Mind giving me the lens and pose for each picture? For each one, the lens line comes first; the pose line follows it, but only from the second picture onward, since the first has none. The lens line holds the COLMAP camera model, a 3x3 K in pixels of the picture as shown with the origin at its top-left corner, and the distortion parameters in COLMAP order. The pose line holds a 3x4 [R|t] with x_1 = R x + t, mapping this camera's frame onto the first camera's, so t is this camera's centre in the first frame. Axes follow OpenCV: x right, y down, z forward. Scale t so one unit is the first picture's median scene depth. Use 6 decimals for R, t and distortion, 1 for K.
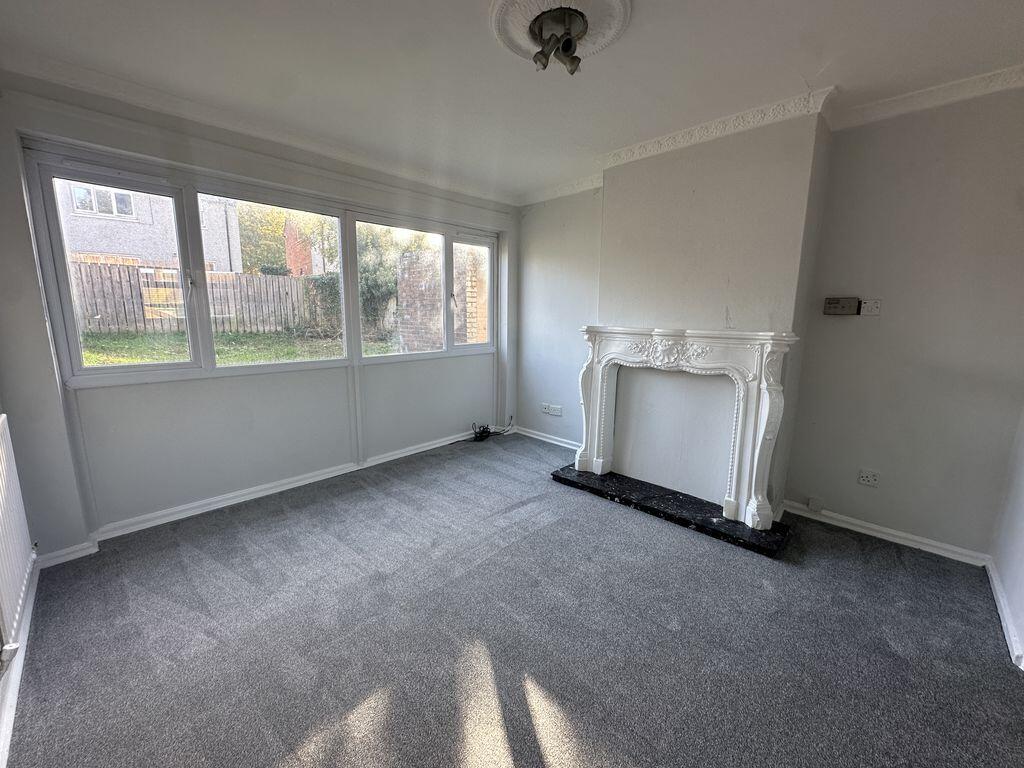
lens RADIAL K [[408.9, 0, 512.0], [0, 408.9, 384.0], [0, 0, 1]] dist [-0.003152, 0.000408]
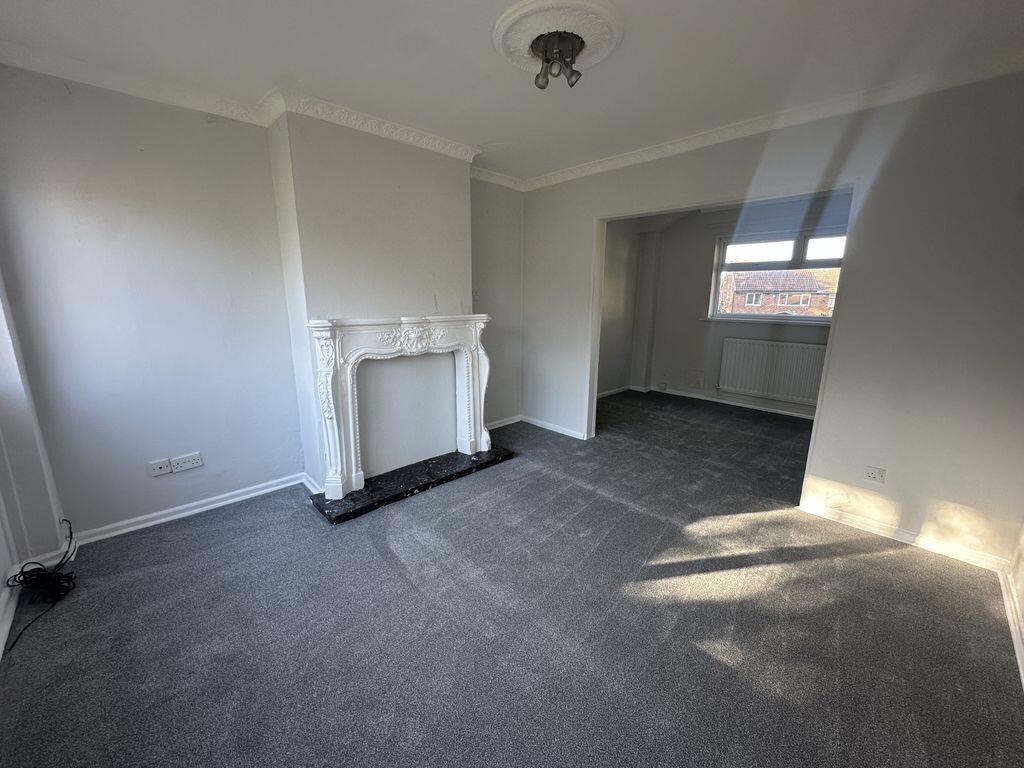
lens RADIAL K [[408.9, 0, 512.0], [0, 408.9, 384.0], [0, 0, 1]] dist [-0.003152, 0.000408]
pose [[0.035863, -0.224251, 0.973871, -0.598279], [0.161721, 0.962956, 0.215782, -0.135101], [-0.986185, 0.149756, 0.070801, 0.612056]]
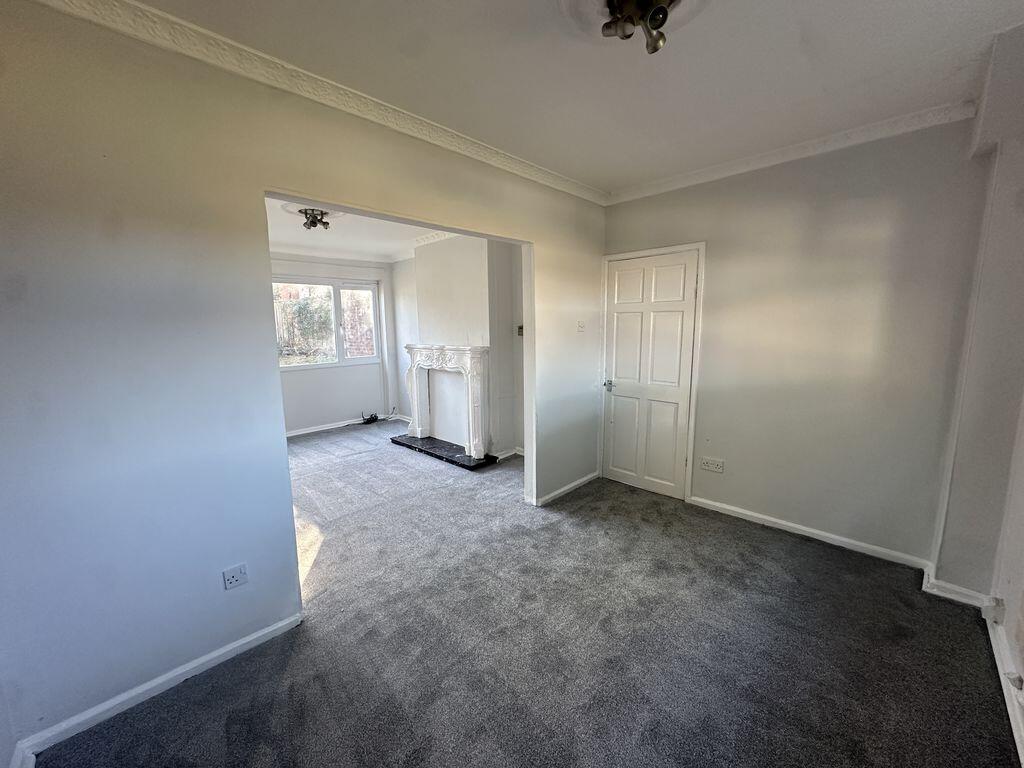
lens RADIAL K [[407.3, 0, 512.0], [0, 407.3, 384.0], [0, 0, 1]] dist [0.000427, 0.000307]
pose [[0.999651, -0.024532, -0.009769, 0.612080], [0.024241, 0.999290, -0.028840, 0.070483], [0.010470, 0.028593, 0.999536, -0.593683]]
